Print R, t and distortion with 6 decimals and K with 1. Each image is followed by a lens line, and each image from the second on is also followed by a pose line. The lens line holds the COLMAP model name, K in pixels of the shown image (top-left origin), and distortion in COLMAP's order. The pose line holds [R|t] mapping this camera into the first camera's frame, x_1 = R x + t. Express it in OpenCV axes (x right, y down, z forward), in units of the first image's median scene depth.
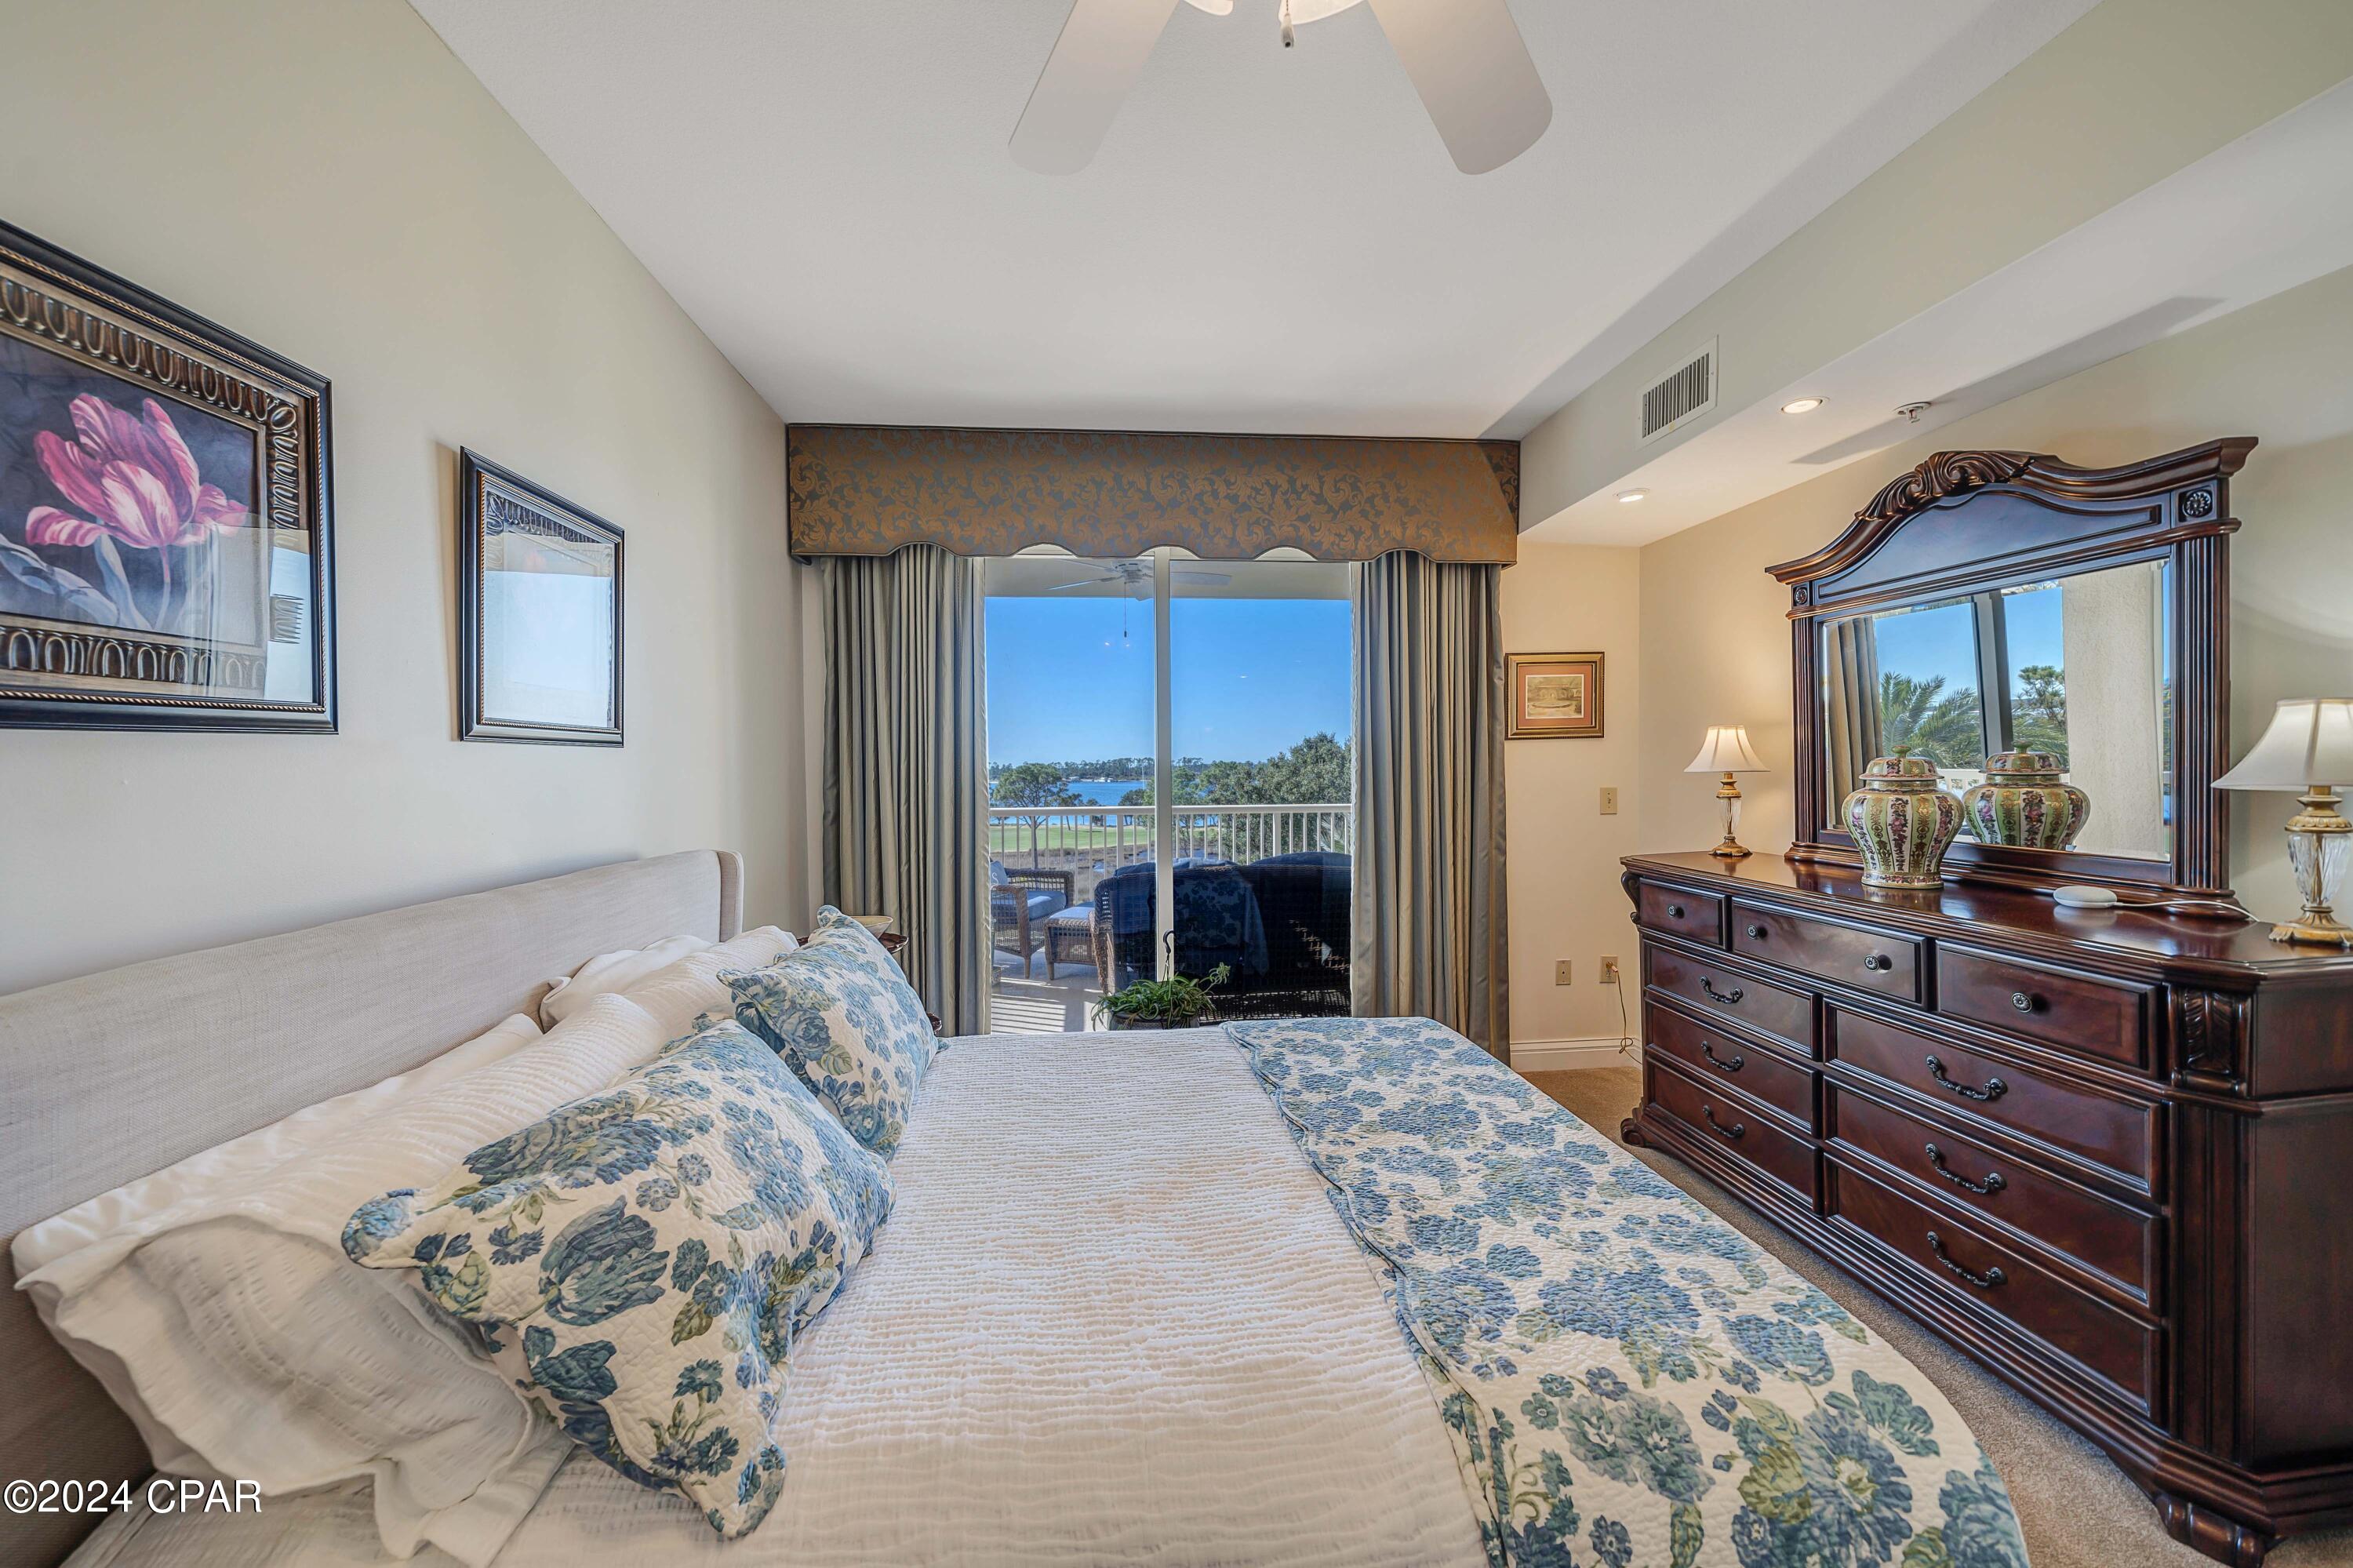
lens RADIAL K [[828.7, 0, 1159.4], [0, 828.7, 786.3], [0, 0, 1]] dist [-0.003567, -0.000161]
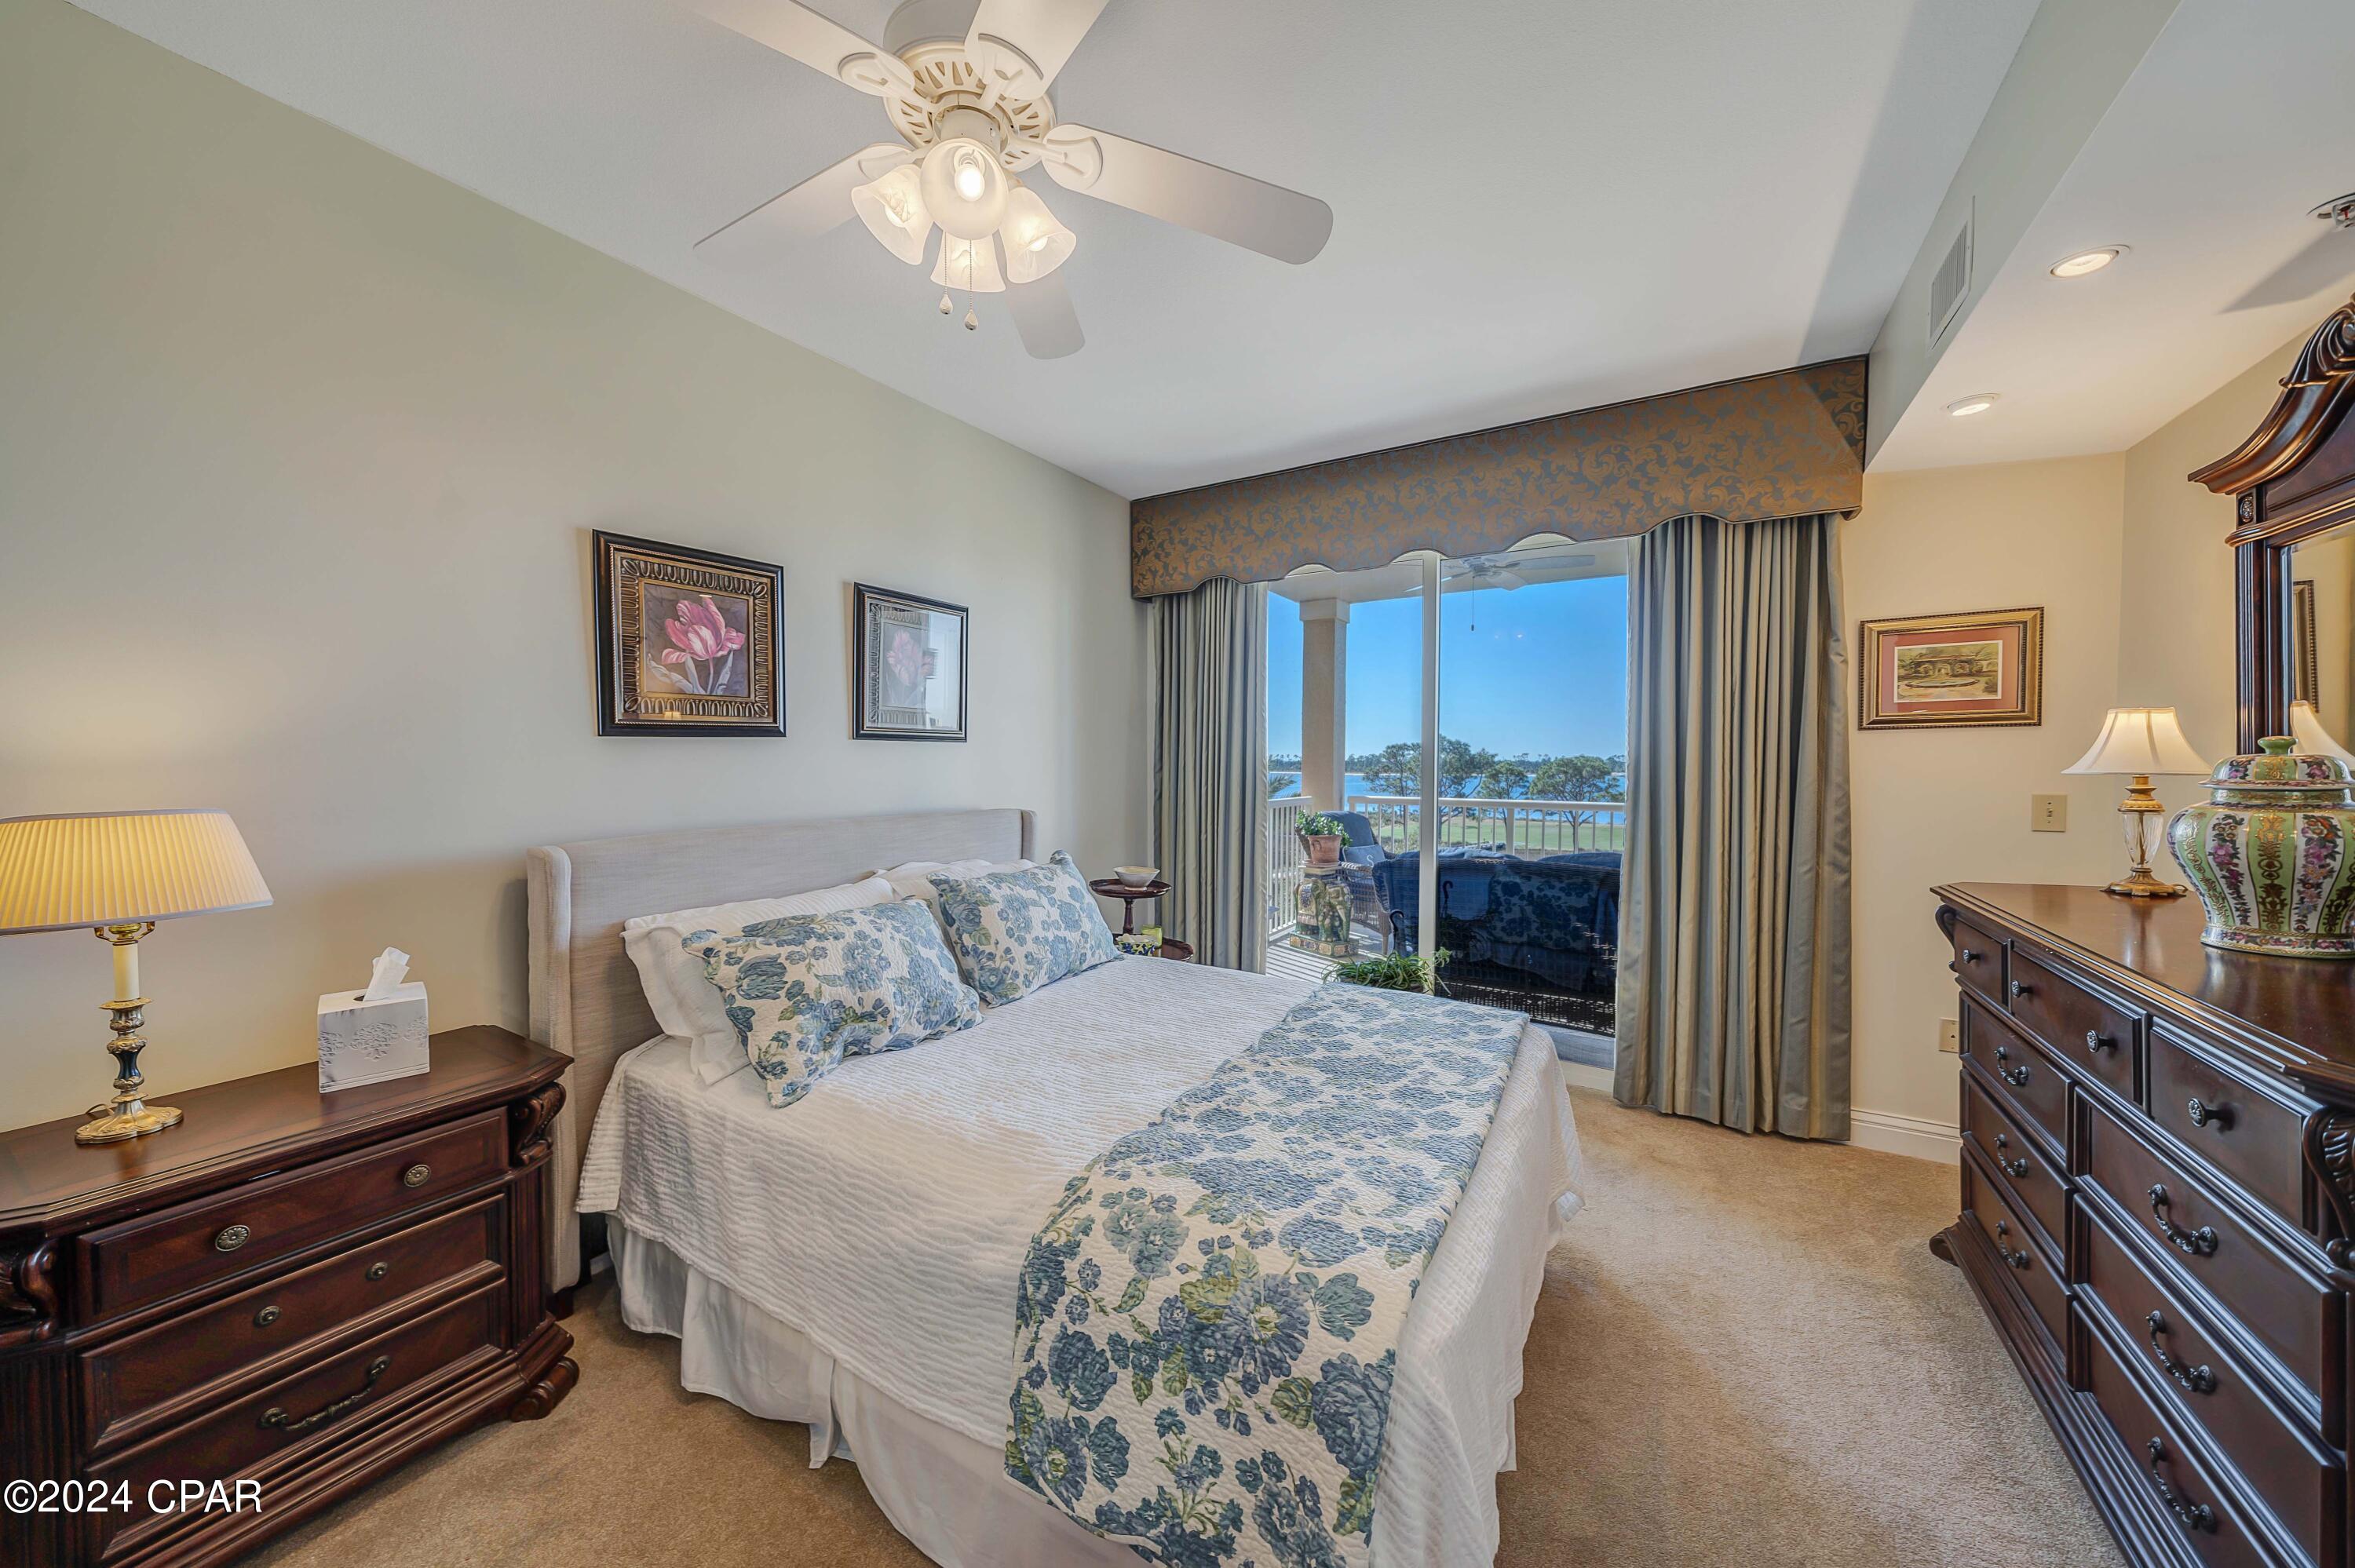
lens RADIAL K [[808.2, 0, 1164.1], [0, 808.2, 784.8], [0, 0, 1]] dist [-0.004428, -0.000307]
pose [[0.803219, 0.030130, -0.594922, 0.755741], [-0.024428, 0.999546, 0.017642, -0.001027], [0.595183, 0.000363, 0.803590, -0.048528]]
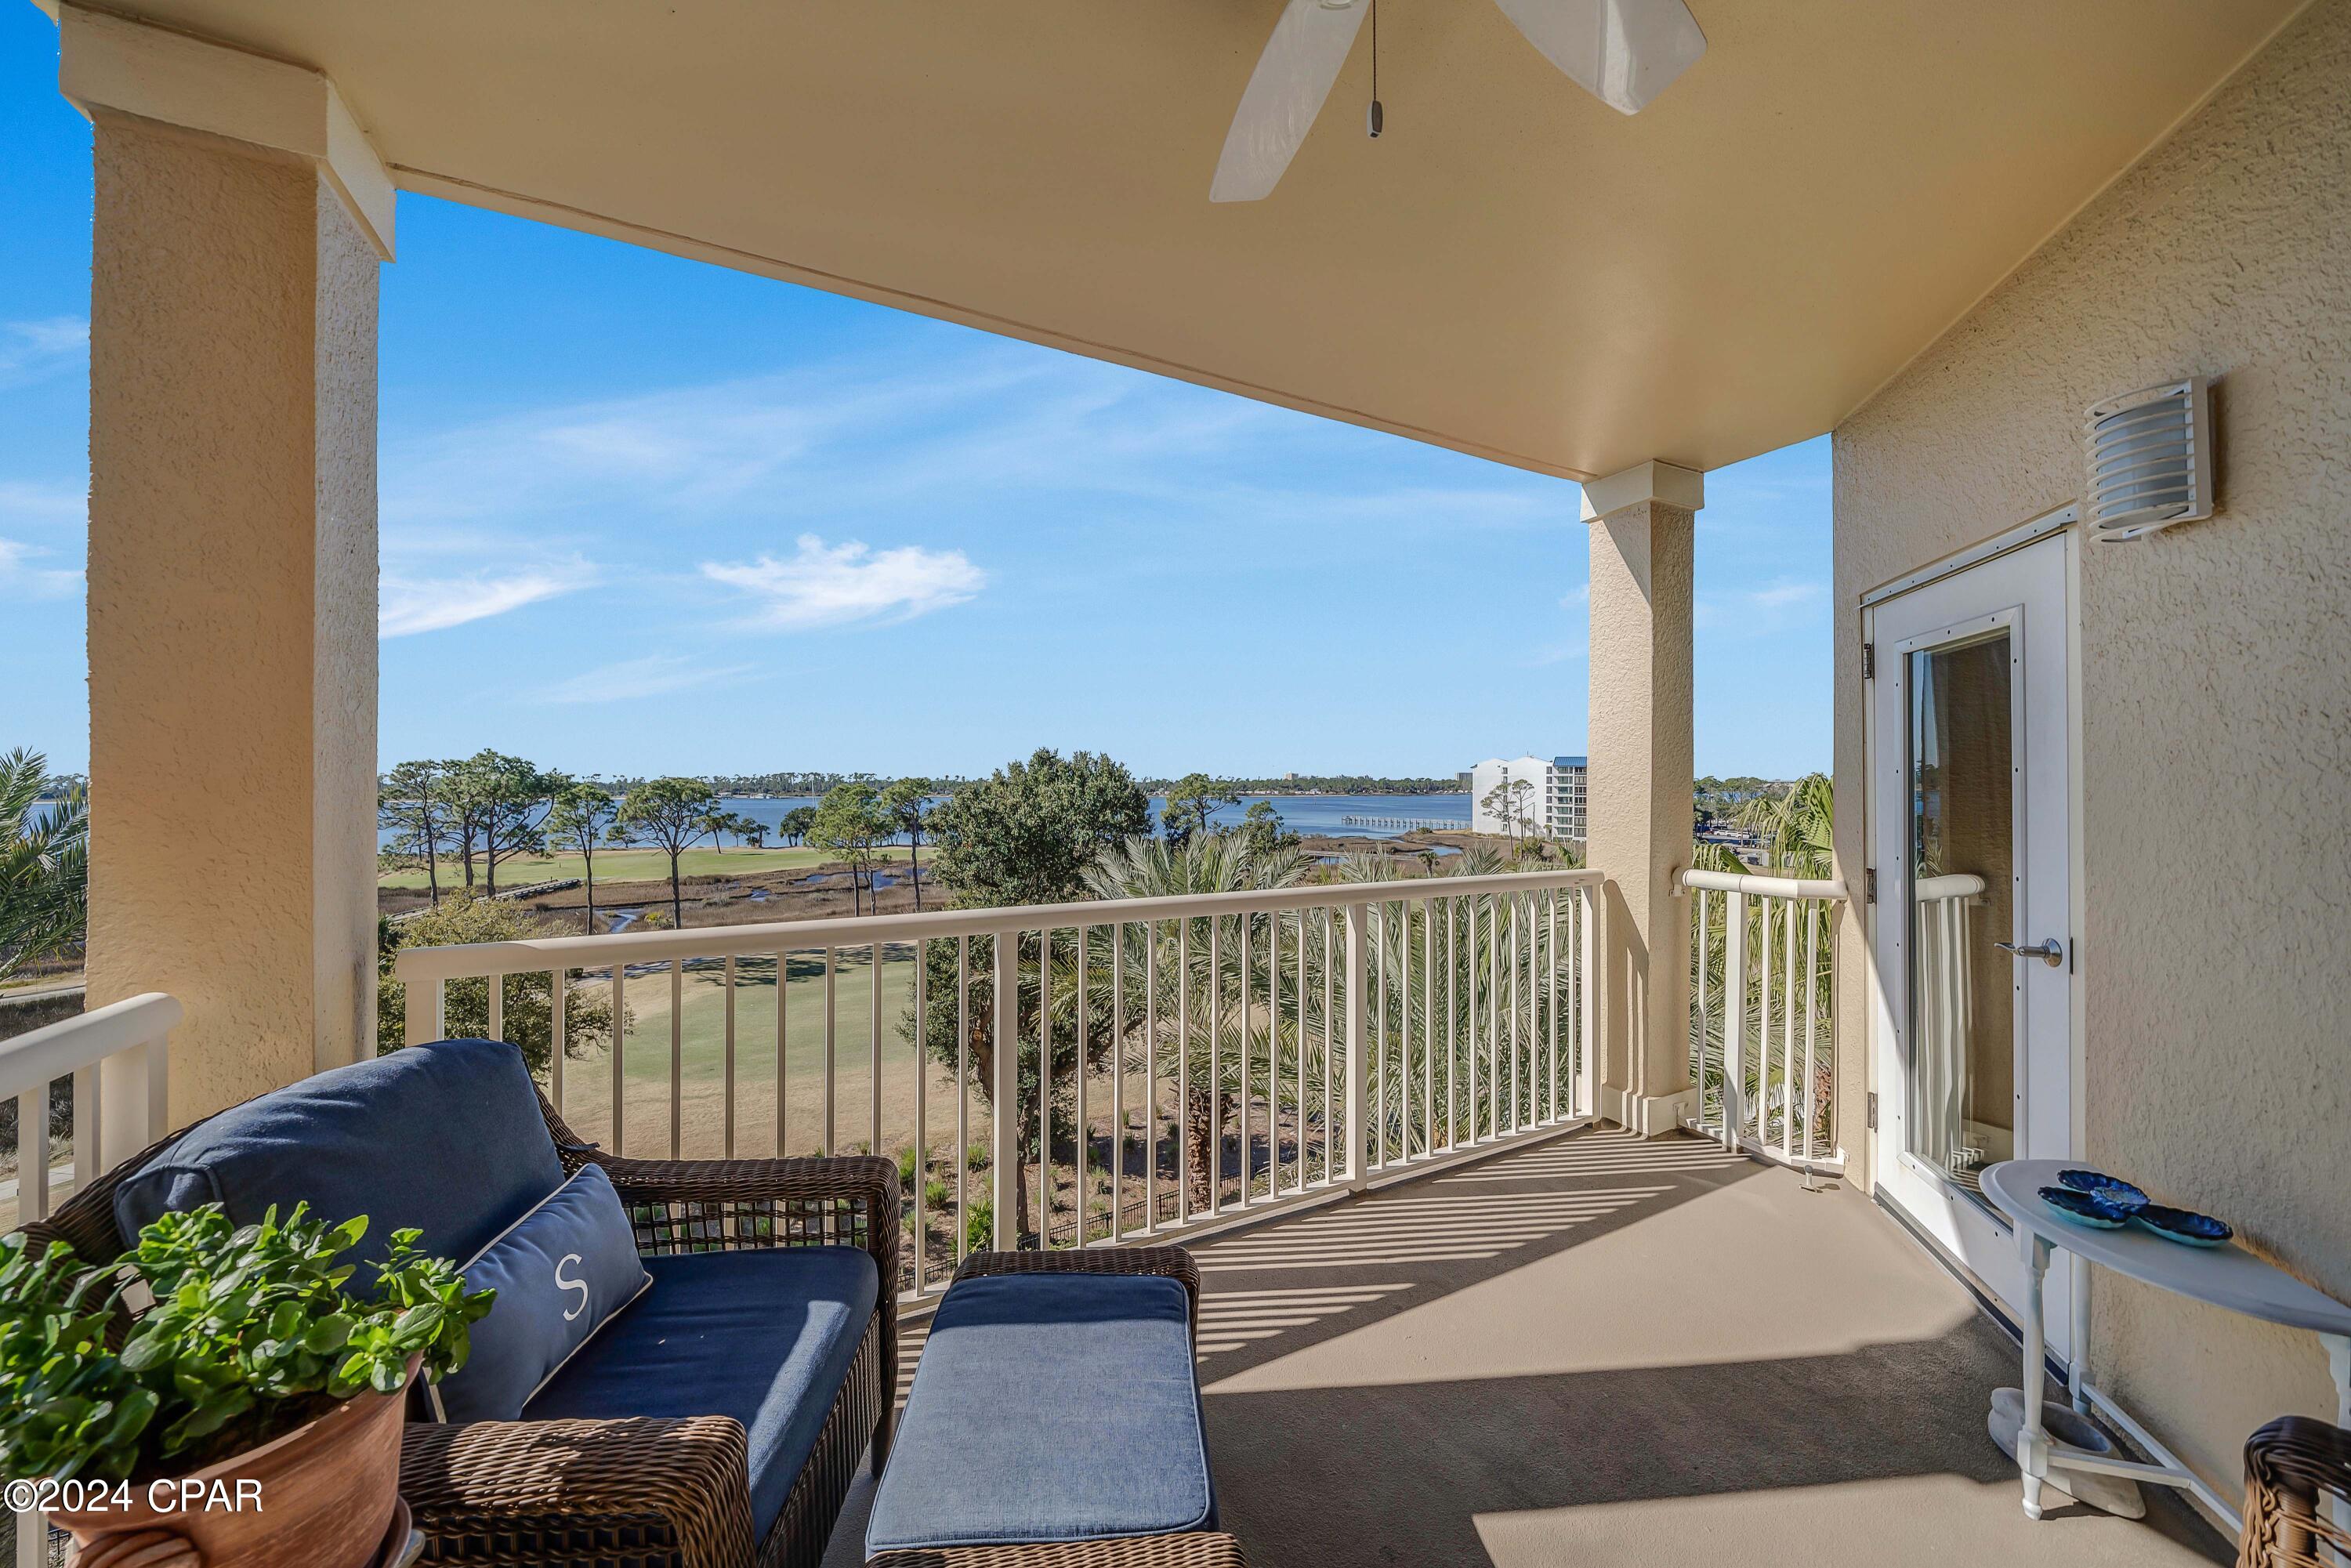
lens RADIAL K [[817.4, 0, 1161.2], [0, 817.4, 782.4], [0, 0, 1]] dist [-0.003966, 0.000079]
pose [[0.925678, 0.009728, 0.378188, -0.454060], [-0.000111, 0.999676, -0.025441, -0.081752], [-0.378313, 0.023508, 0.925379, 2.536285]]
